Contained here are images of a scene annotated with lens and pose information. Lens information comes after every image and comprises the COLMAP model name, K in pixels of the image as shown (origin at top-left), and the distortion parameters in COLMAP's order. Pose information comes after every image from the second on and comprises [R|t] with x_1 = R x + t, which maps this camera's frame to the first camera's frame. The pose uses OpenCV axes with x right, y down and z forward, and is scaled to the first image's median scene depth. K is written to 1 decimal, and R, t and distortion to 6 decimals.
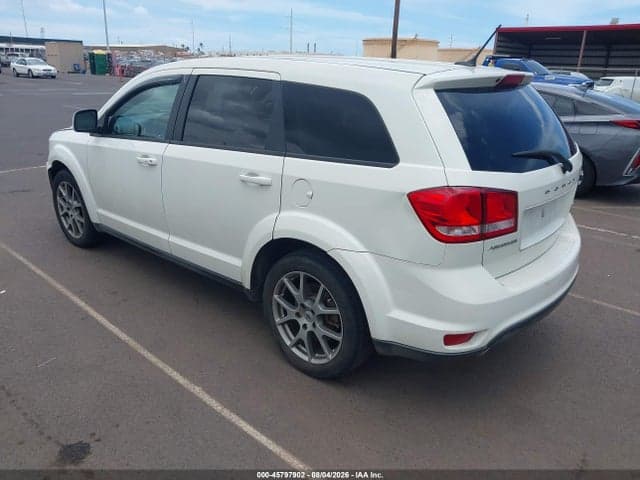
lens RADIAL K [[498.7, 0, 319.7], [0, 498.7, 240.2], [0, 0, 1]] dist [0.030836, -0.039124]
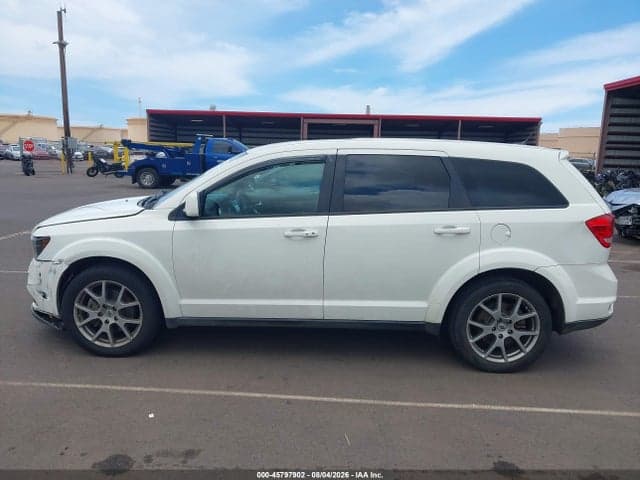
lens RADIAL K [[498.7, 0, 313.5], [0, 498.7, 240.7], [0, 0, 1]] dist [0.030836, -0.039124]
pose [[0.773301, -0.119971, 0.622585, -1.096527], [0.207764, 0.975667, -0.070051, -0.074421], [-0.599032, 0.183521, 0.779410, 0.197840]]
